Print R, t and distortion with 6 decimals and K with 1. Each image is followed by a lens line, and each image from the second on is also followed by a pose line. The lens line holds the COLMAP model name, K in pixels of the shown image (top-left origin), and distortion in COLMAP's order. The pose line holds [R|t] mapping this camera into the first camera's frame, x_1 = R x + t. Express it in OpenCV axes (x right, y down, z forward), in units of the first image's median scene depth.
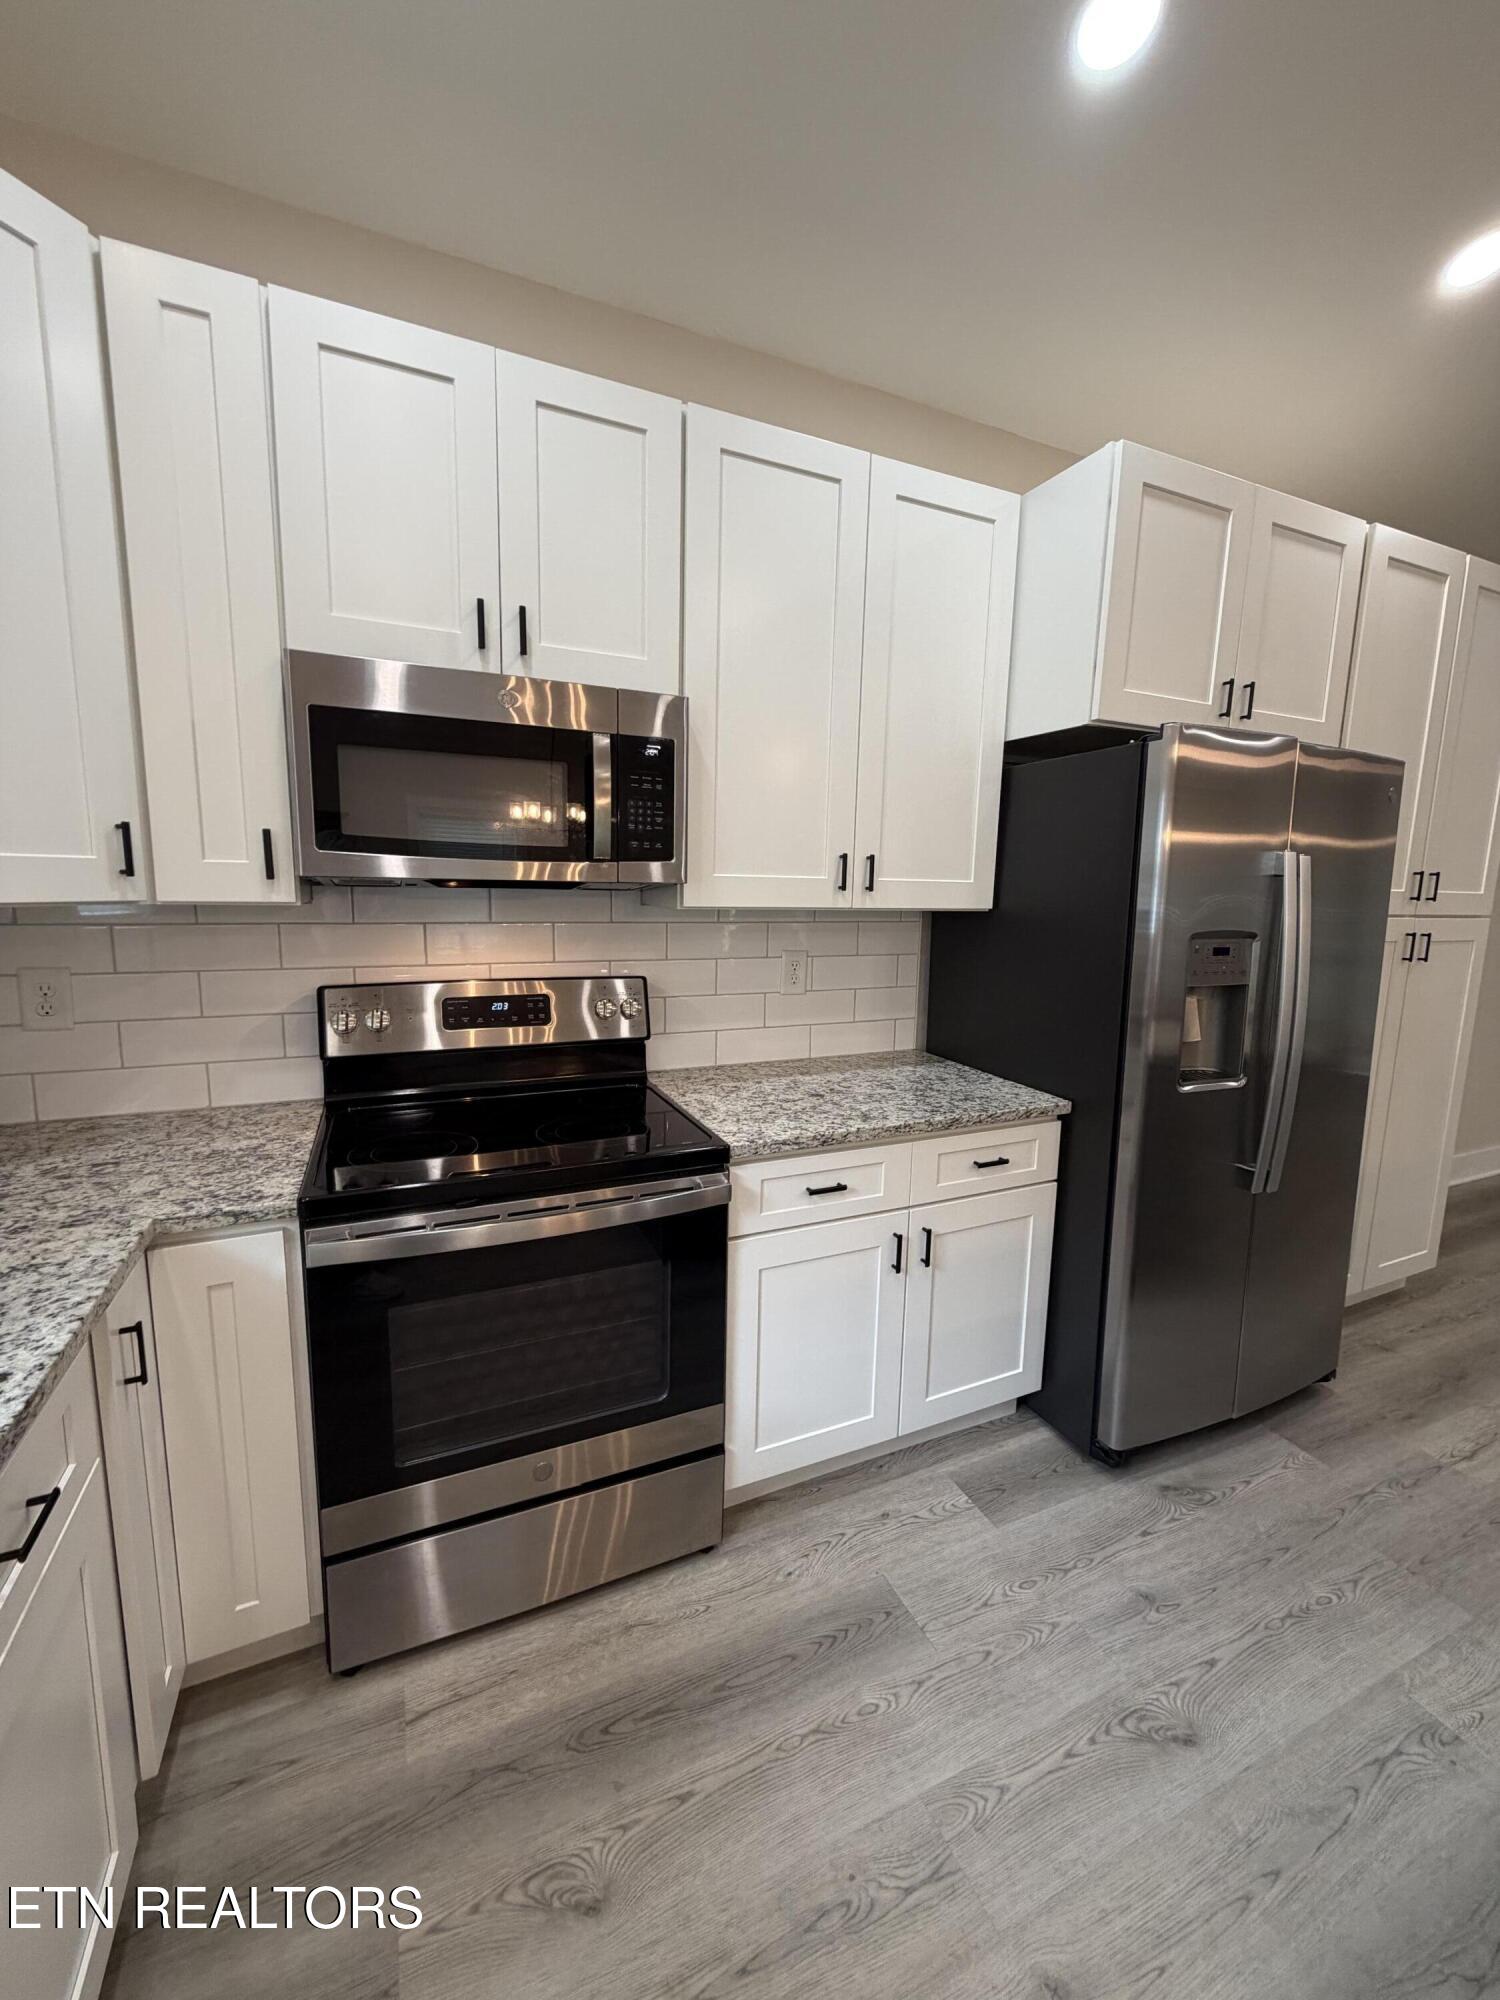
lens RADIAL K [[794.5, 0, 750.3], [0, 794.5, 996.4], [0, 0, 1]] dist [0.001470, -0.000265]
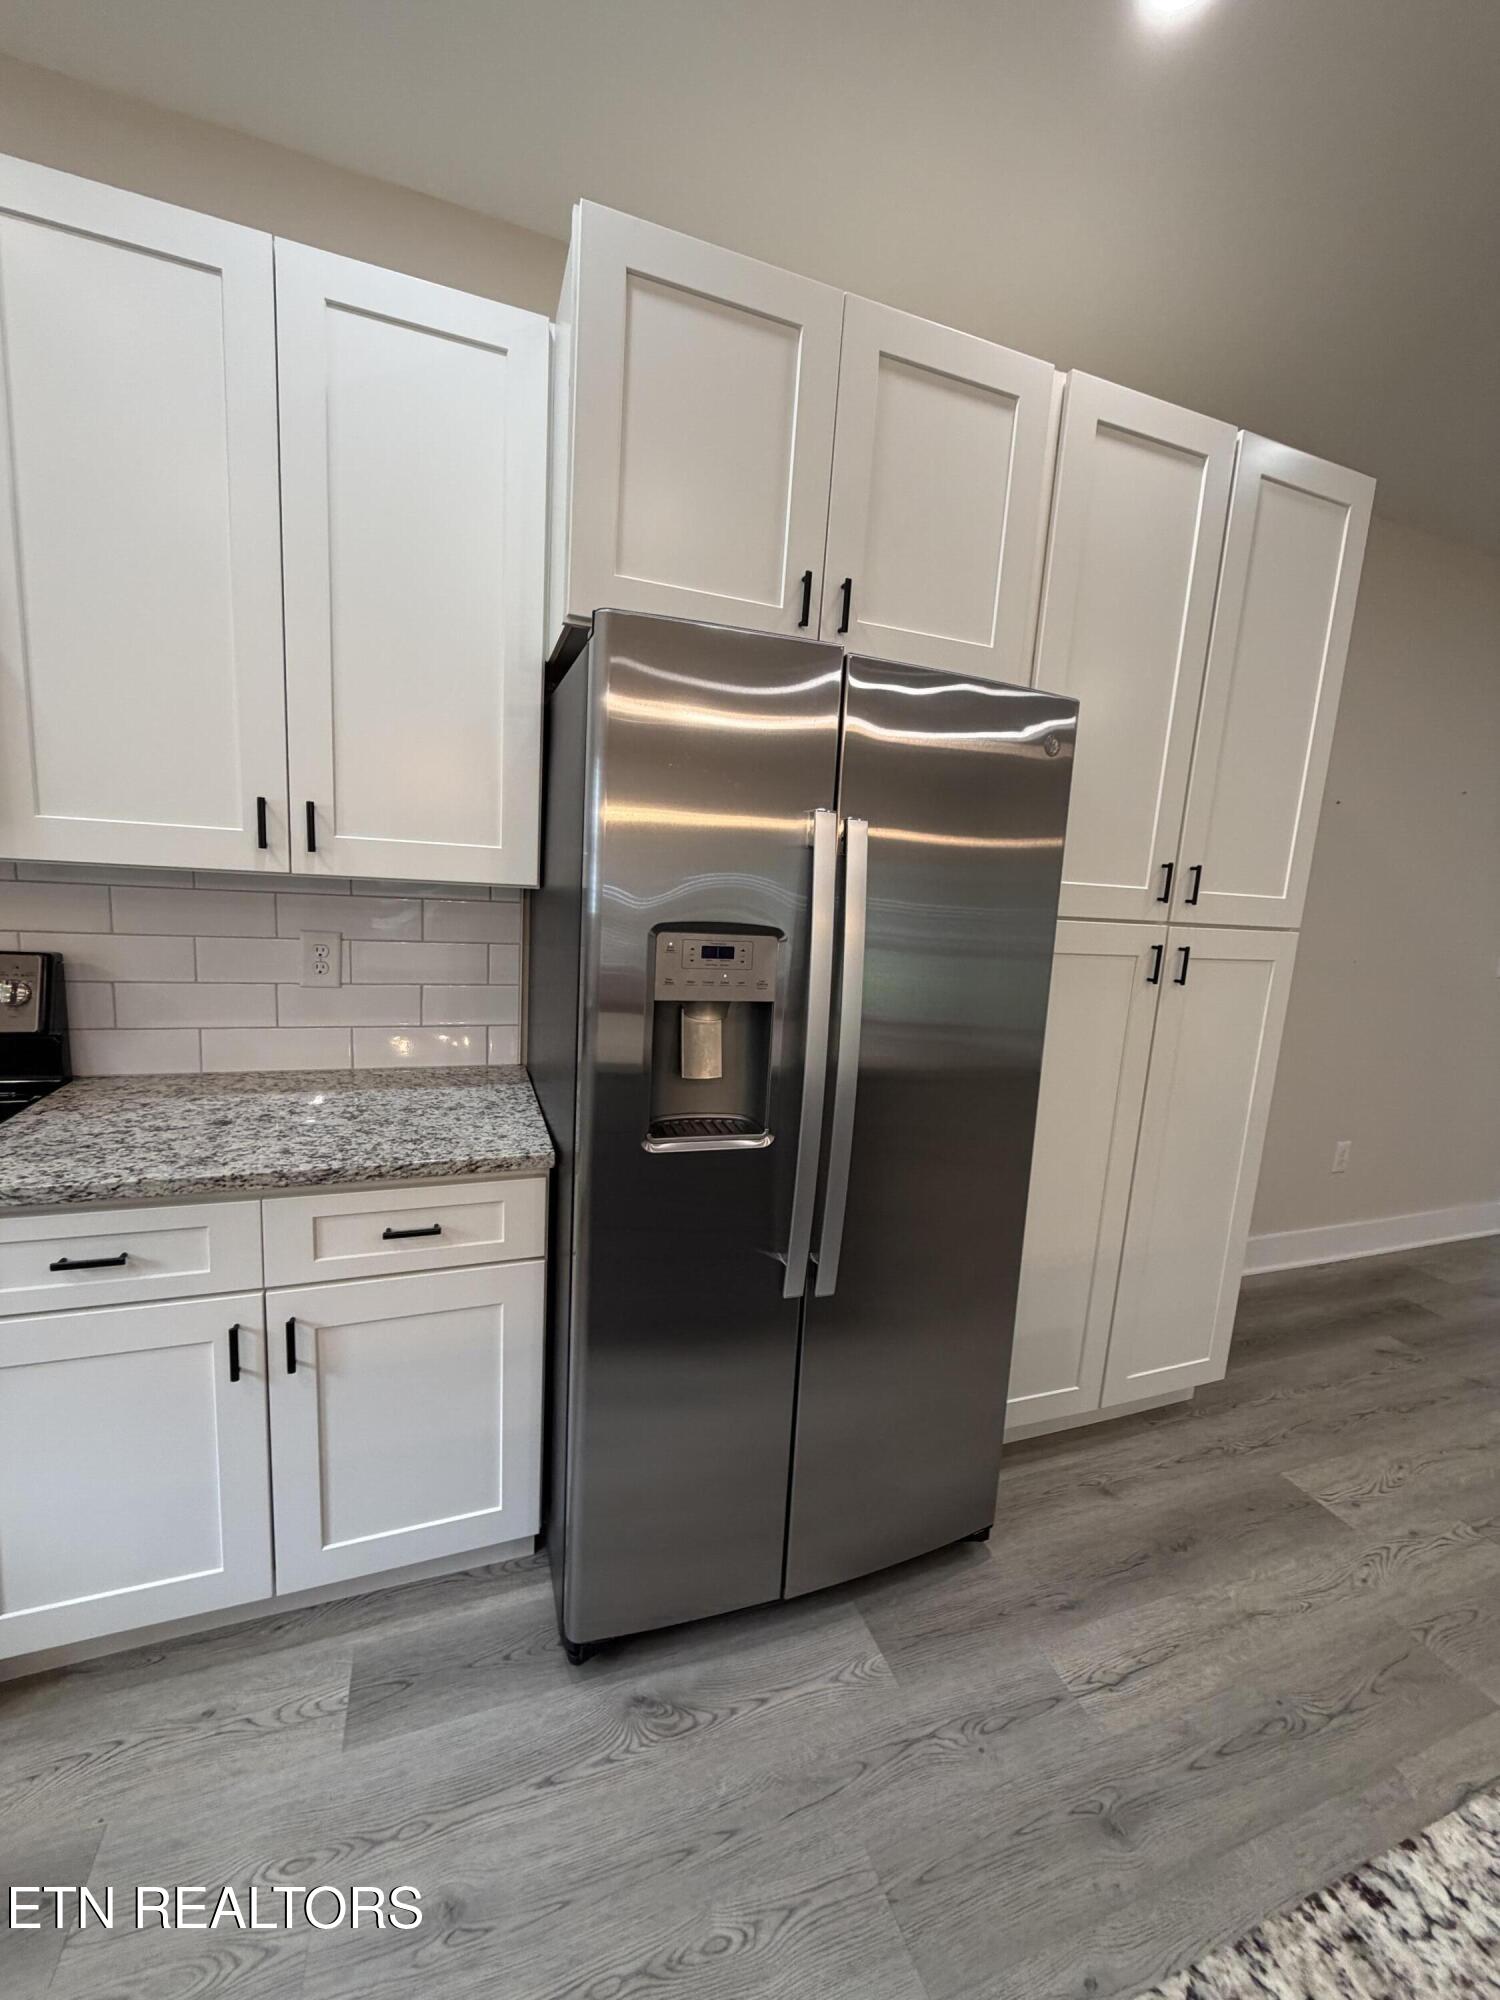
lens RADIAL K [[794.5, 0, 750.3], [0, 794.5, 996.4], [0, 0, 1]] dist [0.001470, -0.000265]
pose [[0.997127, 0.049065, -0.057707, 0.651833], [-0.048739, 0.998787, 0.007031, -0.024379], [0.057982, -0.004199, 0.998309, 0.304425]]
